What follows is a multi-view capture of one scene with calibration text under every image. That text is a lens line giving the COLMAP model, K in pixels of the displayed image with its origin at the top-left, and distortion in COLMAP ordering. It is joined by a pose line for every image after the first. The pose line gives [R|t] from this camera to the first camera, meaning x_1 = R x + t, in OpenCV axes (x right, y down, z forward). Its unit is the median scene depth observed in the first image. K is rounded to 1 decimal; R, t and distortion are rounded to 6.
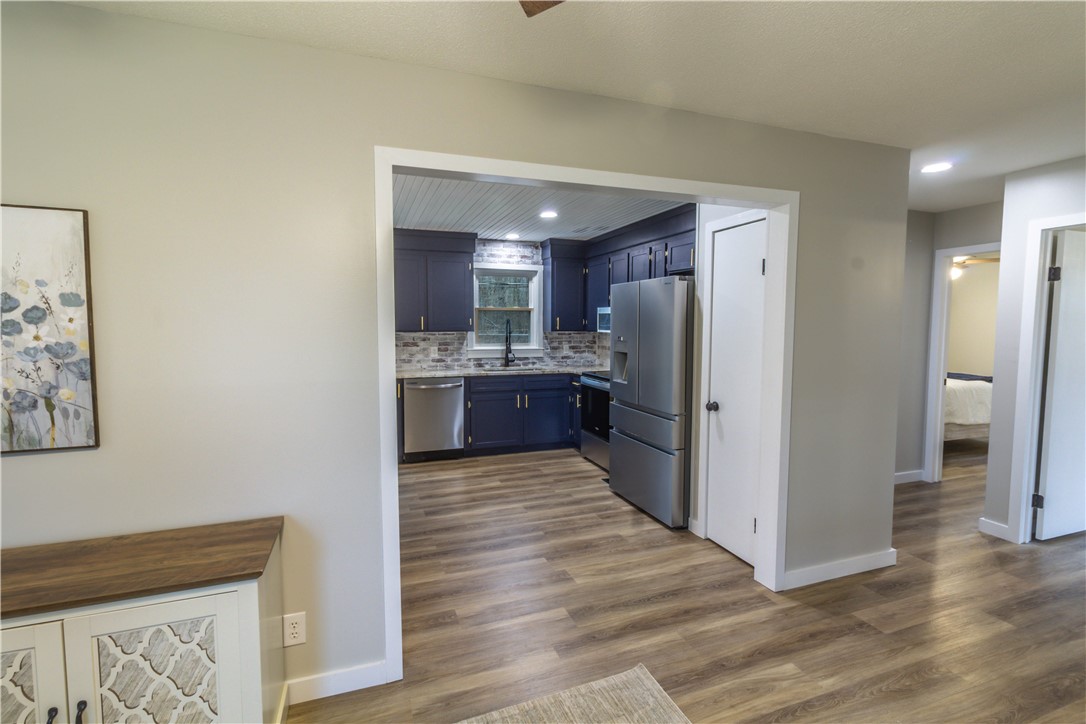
lens RADIAL K [[504.5, 0, 540.1], [0, 504.5, 357.5], [0, 0, 1]] dist [0.002773, 0.000223]
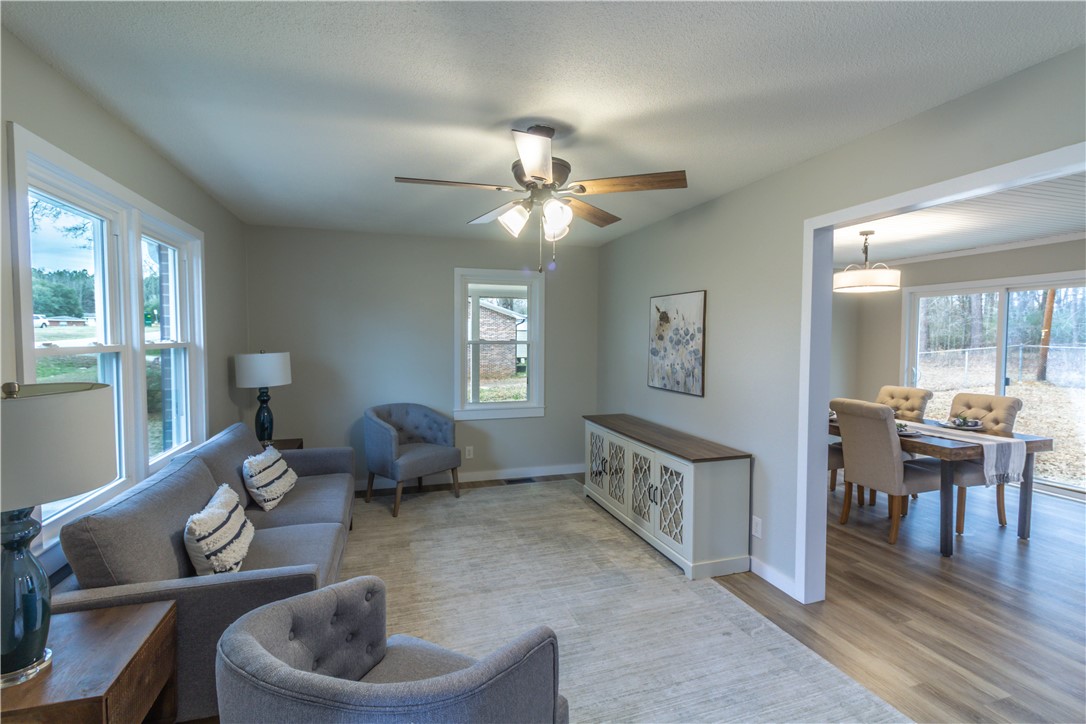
lens RADIAL K [[504.5, 0, 544.2], [0, 504.5, 360.6], [0, 0, 1]] dist [0.002773, 0.000223]
pose [[-0.034291, 0.045112, -0.998393, 1.372732], [-0.074658, 0.996074, 0.047571, -0.033650], [0.996619, 0.076169, -0.030788, 0.383480]]
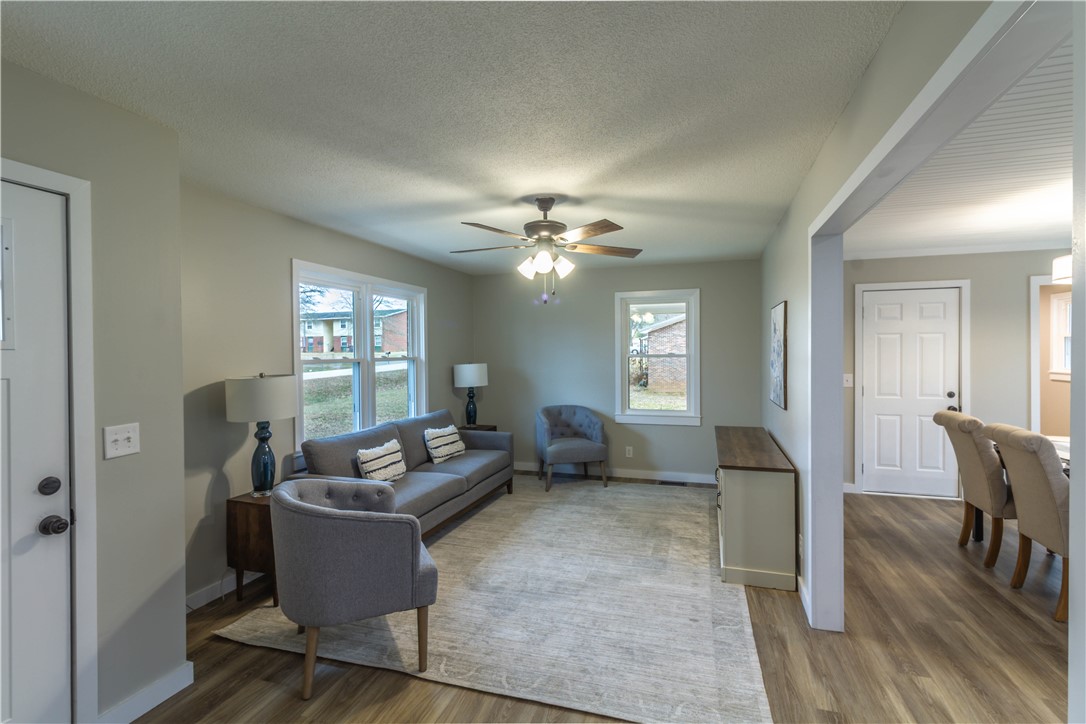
lens RADIAL K [[504.5, 0, 545.7], [0, 504.5, 360.5], [0, 0, 1]] dist [0.002773, 0.000223]
pose [[-0.612960, 0.016280, -0.789946, 1.473257], [-0.048369, 0.997139, 0.058082, -0.110224], [0.788632, 0.073811, -0.610419, 1.538693]]
